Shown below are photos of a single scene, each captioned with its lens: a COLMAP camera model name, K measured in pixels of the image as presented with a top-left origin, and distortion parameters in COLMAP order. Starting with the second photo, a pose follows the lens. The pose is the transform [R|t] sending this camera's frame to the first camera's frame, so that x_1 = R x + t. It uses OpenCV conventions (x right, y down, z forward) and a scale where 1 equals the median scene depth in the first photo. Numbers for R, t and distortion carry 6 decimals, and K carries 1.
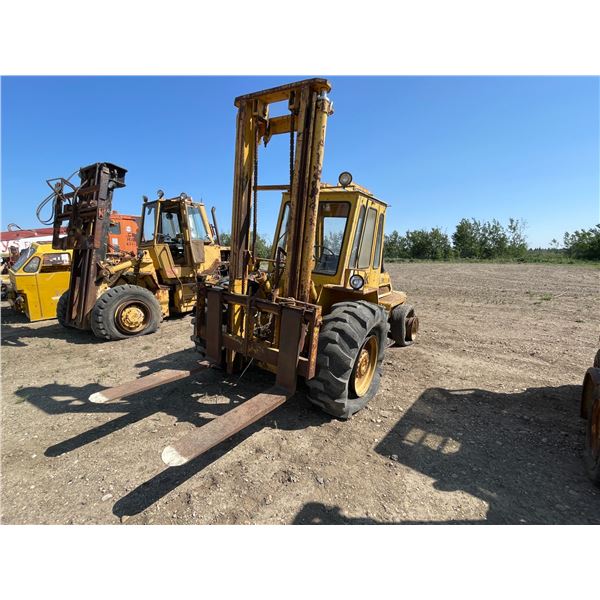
lens RADIAL K [[305.7, 0, 300.0], [0, 305.7, 300.0], [0, 0, 1]] dist [-0.004726, 0.009597]
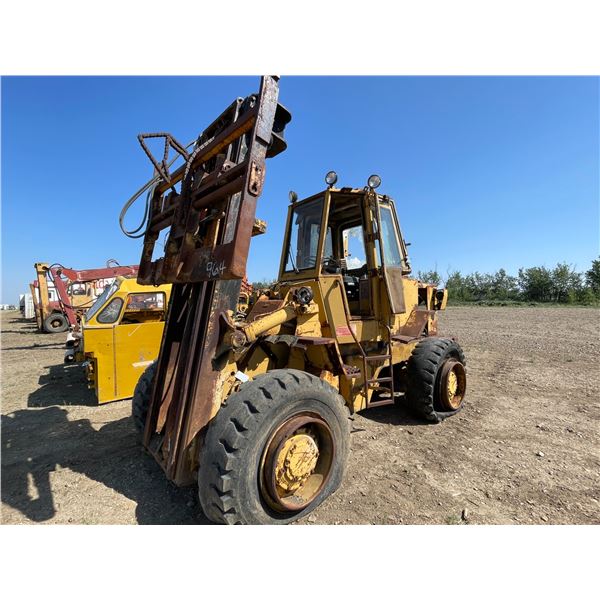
lens RADIAL K [[305.7, 0, 300.0], [0, 305.7, 300.0], [0, 0, 1]] dist [-0.004726, 0.009597]
pose [[0.974948, 0.009160, -0.222246, -0.392619], [-0.038554, 0.990988, -0.128285, -0.077215], [0.219068, 0.133639, 0.966514, 0.520651]]
